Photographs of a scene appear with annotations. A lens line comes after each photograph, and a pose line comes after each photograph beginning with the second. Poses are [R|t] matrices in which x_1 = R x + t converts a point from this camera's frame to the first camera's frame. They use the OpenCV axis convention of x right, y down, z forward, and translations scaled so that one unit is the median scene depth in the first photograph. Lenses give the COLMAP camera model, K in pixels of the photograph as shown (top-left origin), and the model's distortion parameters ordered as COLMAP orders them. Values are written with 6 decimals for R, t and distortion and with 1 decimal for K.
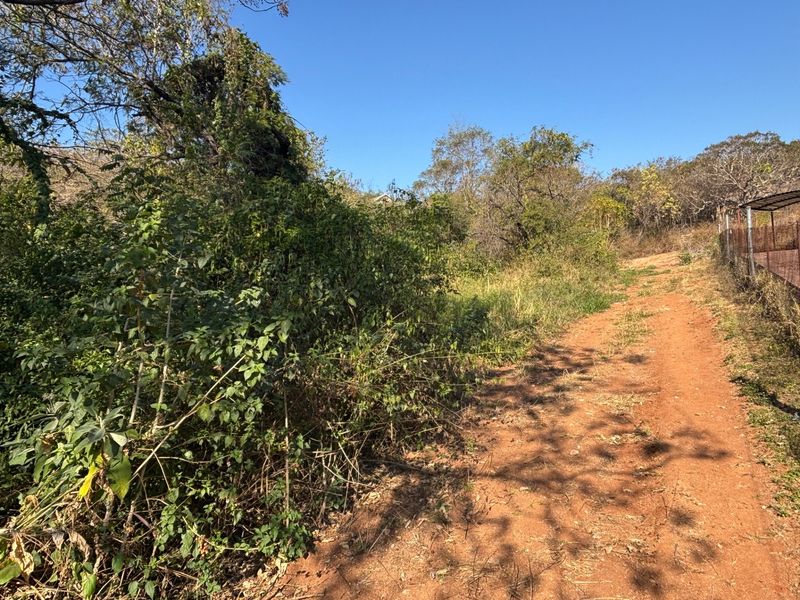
lens RADIAL K [[528.7, 0, 394.0], [0, 528.7, 299.5], [0, 0, 1]] dist [0.008435, -0.013412]
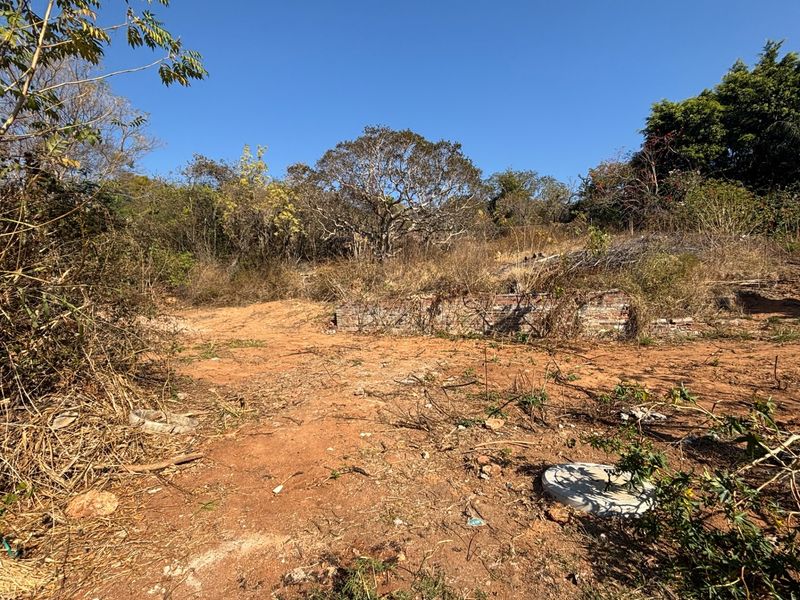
lens RADIAL K [[399.4, 0, 406.7], [0, 399.4, 304.5], [0, 0, 1]] dist [-0.031480, 0.006116]
pose [[0.663067, 0.049190, 0.746942, 0.282484], [-0.016146, 0.998546, -0.051427, -0.062472], [-0.748386, 0.022040, 0.662897, 0.602695]]
